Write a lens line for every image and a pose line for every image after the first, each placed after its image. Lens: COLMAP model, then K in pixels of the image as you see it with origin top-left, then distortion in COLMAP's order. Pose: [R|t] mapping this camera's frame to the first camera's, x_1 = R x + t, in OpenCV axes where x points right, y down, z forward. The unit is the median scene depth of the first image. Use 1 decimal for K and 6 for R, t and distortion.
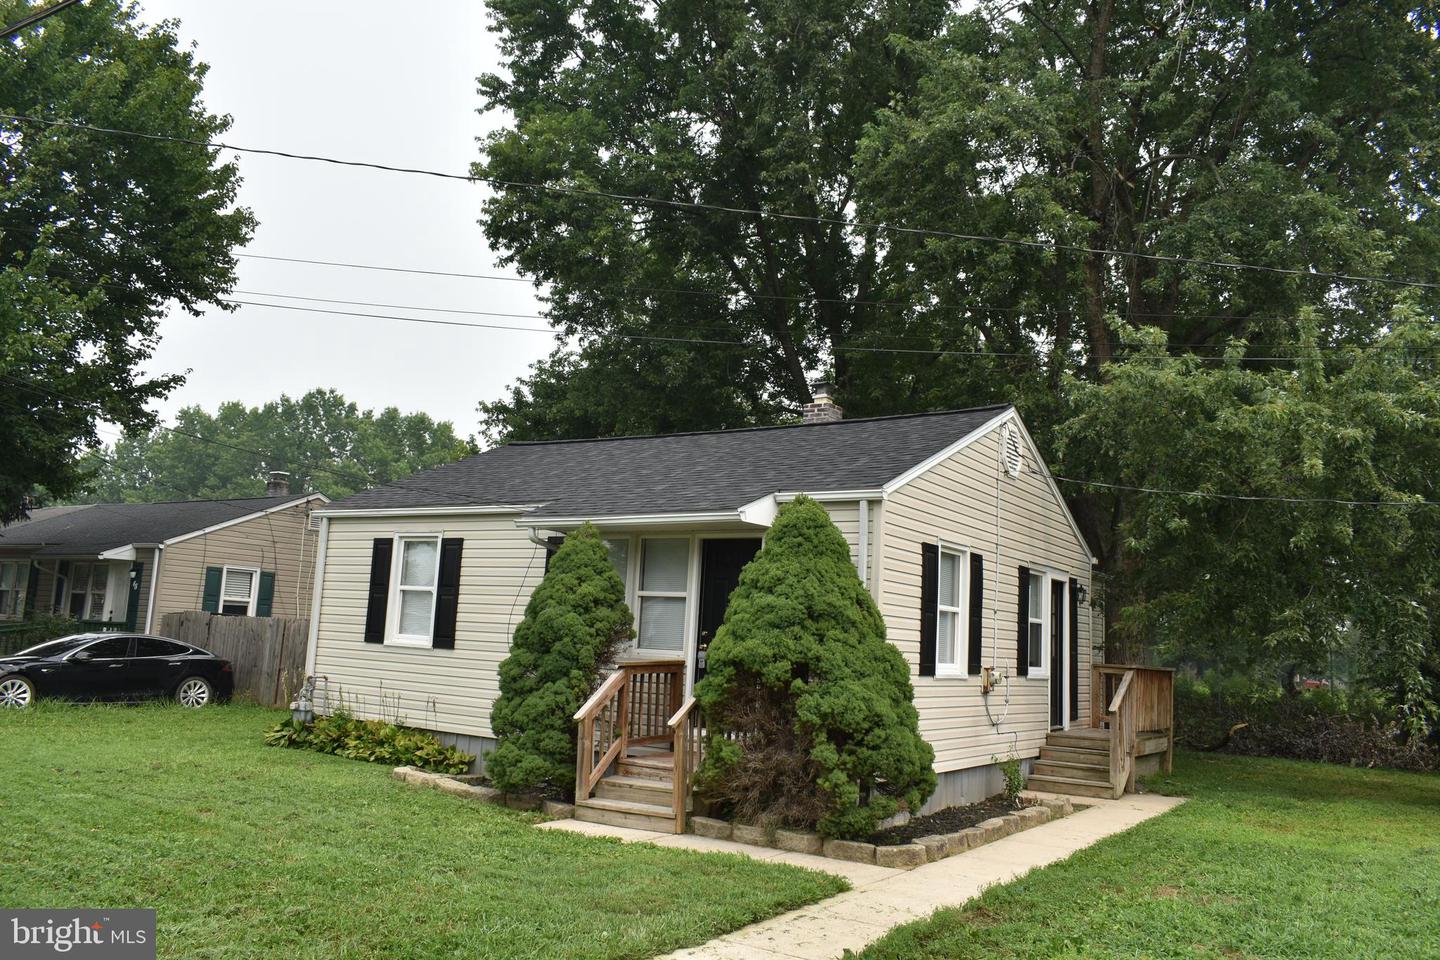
lens RADIAL K [[1110.4, 0, 711.9], [0, 1110.4, 479.9], [0, 0, 1]] dist [-0.012349, 0.004610]
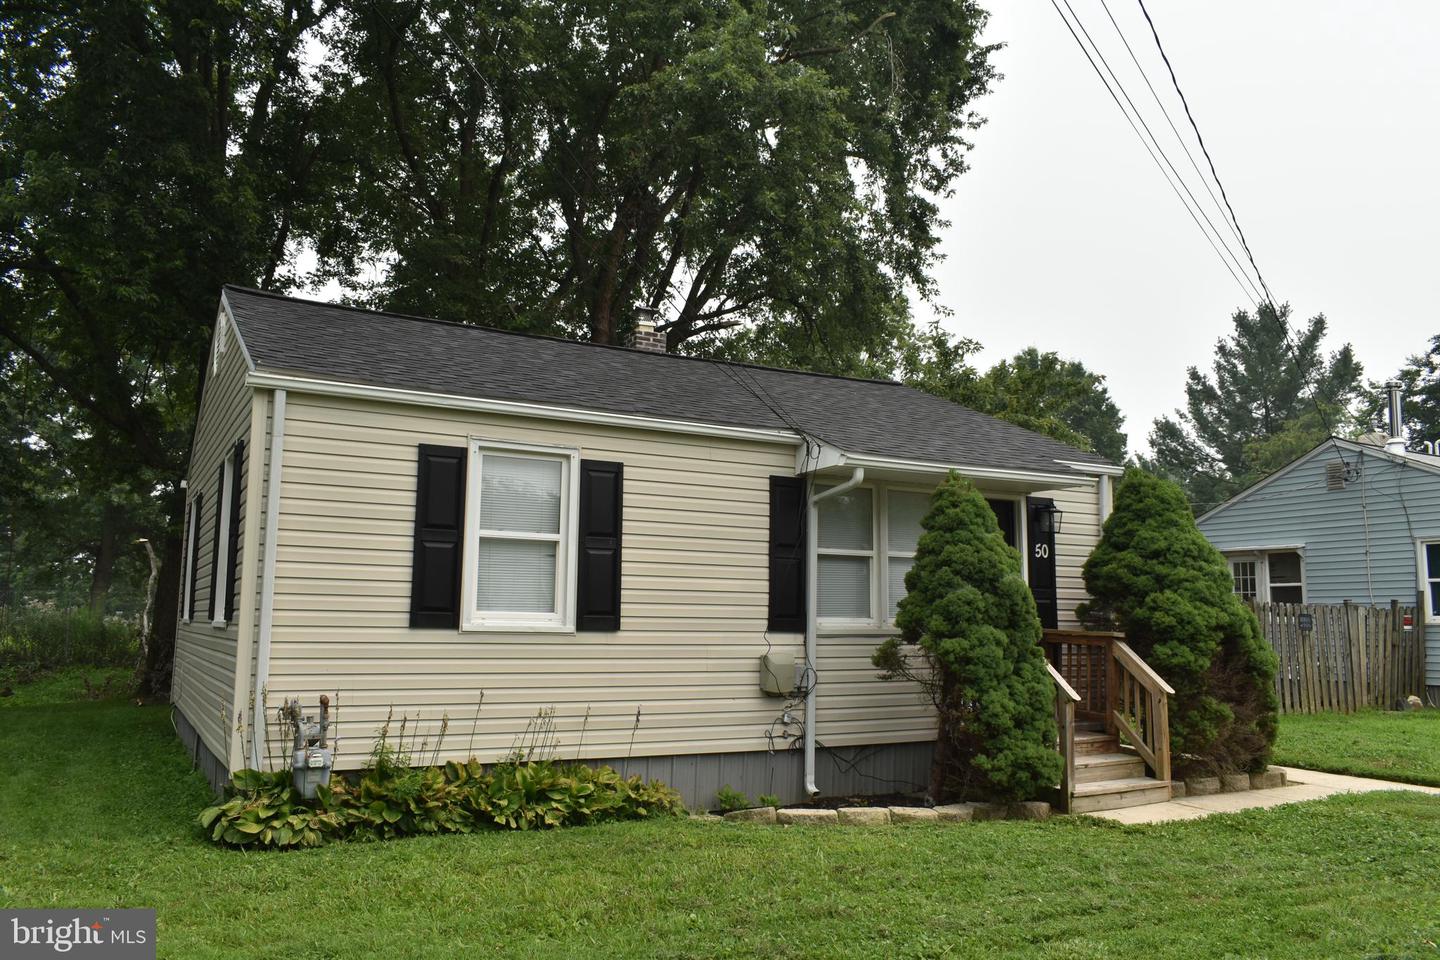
lens RADIAL K [[1110.4, 0, 711.9], [0, 1110.4, 479.9], [0, 0, 1]] dist [-0.012349, 0.004610]
pose [[0.448820, 0.050737, 0.892181, -0.777725], [-0.130309, 0.991431, 0.009172, 0.048596], [-0.884070, -0.120376, 0.451585, 0.643365]]
